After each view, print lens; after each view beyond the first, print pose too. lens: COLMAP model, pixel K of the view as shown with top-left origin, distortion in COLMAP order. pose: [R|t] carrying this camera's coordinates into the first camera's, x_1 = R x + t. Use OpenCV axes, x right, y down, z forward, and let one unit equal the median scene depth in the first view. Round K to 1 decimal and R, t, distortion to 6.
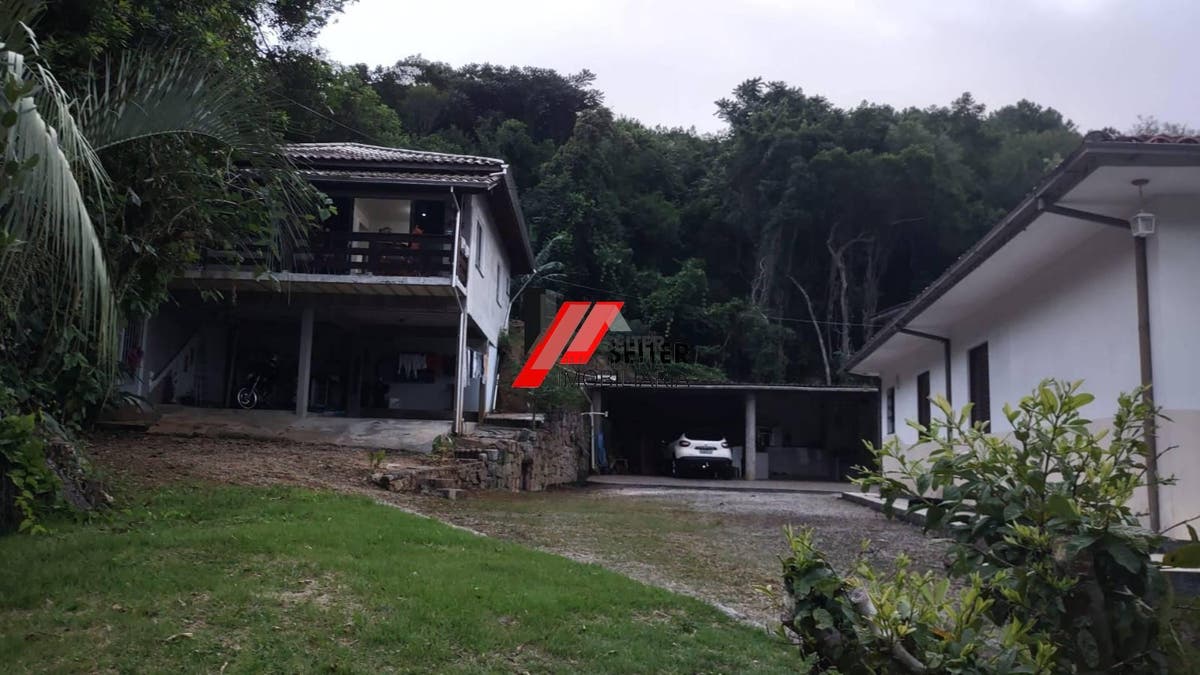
lens RADIAL K [[922.7, 0, 595.7], [0, 922.7, 327.9], [0, 0, 1]] dist [0.096585, -0.145342]
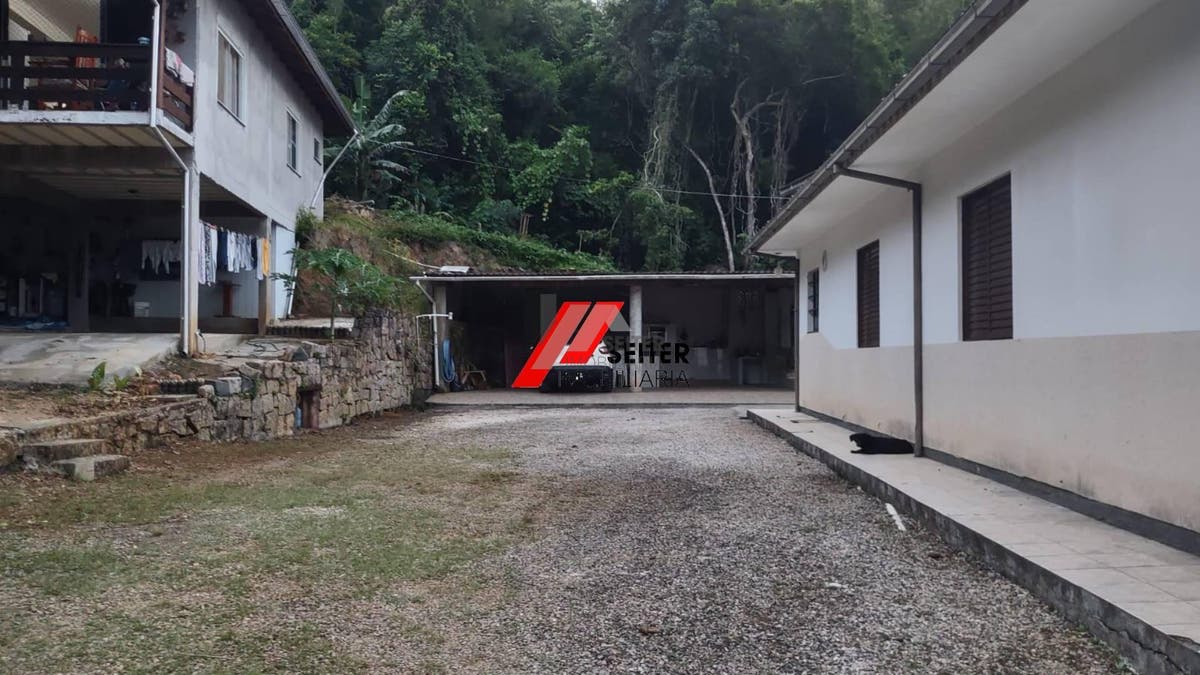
lens RADIAL K [[922.7, 0, 595.7], [0, 922.7, 327.9], [0, 0, 1]] dist [0.096585, -0.145342]
pose [[0.994957, -0.028622, 0.096135, 0.054897], [0.017645, 0.993421, 0.113153, 0.016941], [-0.098741, -0.110886, 0.988916, 0.210161]]
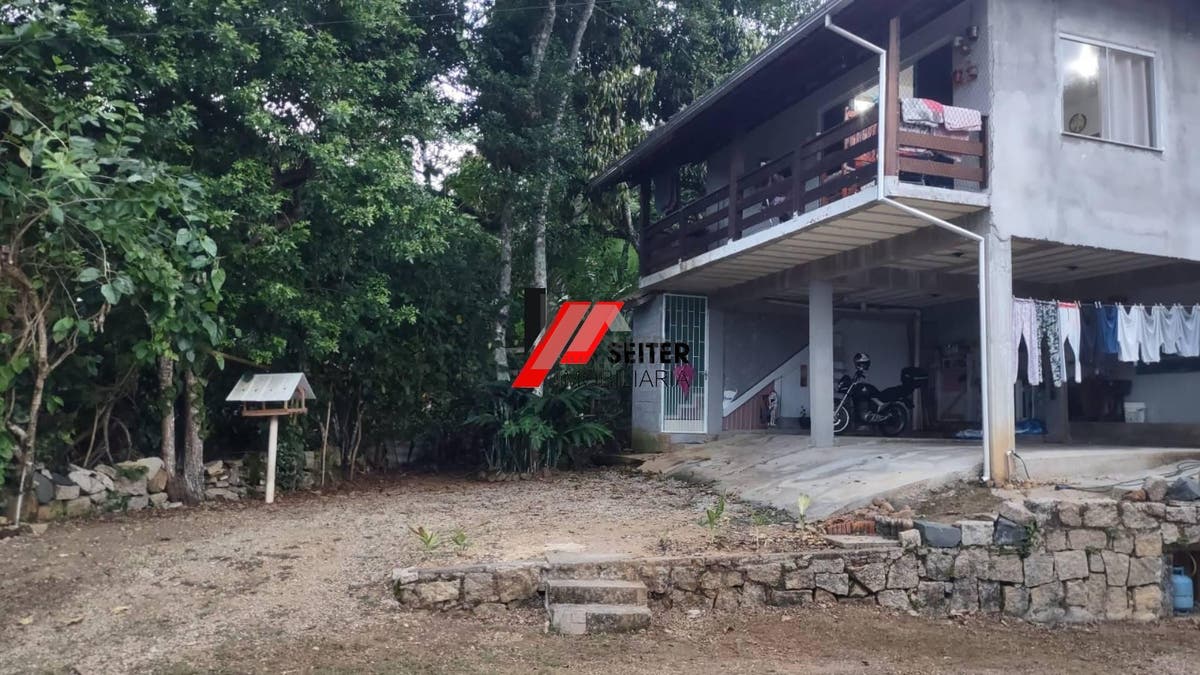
lens RADIAL K [[897.0, 0, 601.4], [0, 897.0, 334.7], [0, 0, 1]] dist [0.089660, -0.139638]
pose [[0.334298, -0.119878, -0.934812, 0.170836], [0.123983, 0.988851, -0.082471, 0.035033], [0.934277, -0.088331, 0.345433, 0.442228]]
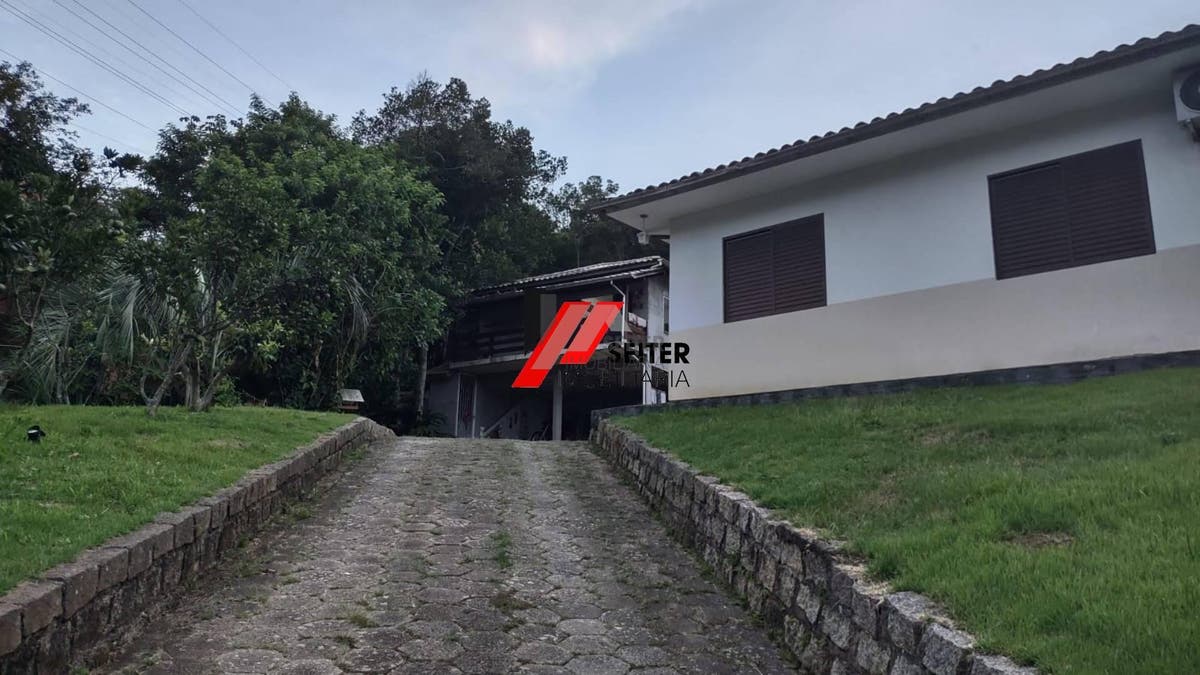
lens RADIAL K [[897.0, 0, 601.4], [0, 897.0, 334.7], [0, 0, 1]] dist [0.089660, -0.139638]
pose [[0.843360, -0.142206, -0.518190, 0.366636], [0.082650, 0.987200, -0.136401, 0.083921], [0.530954, 0.072207, 0.844319, -0.142969]]
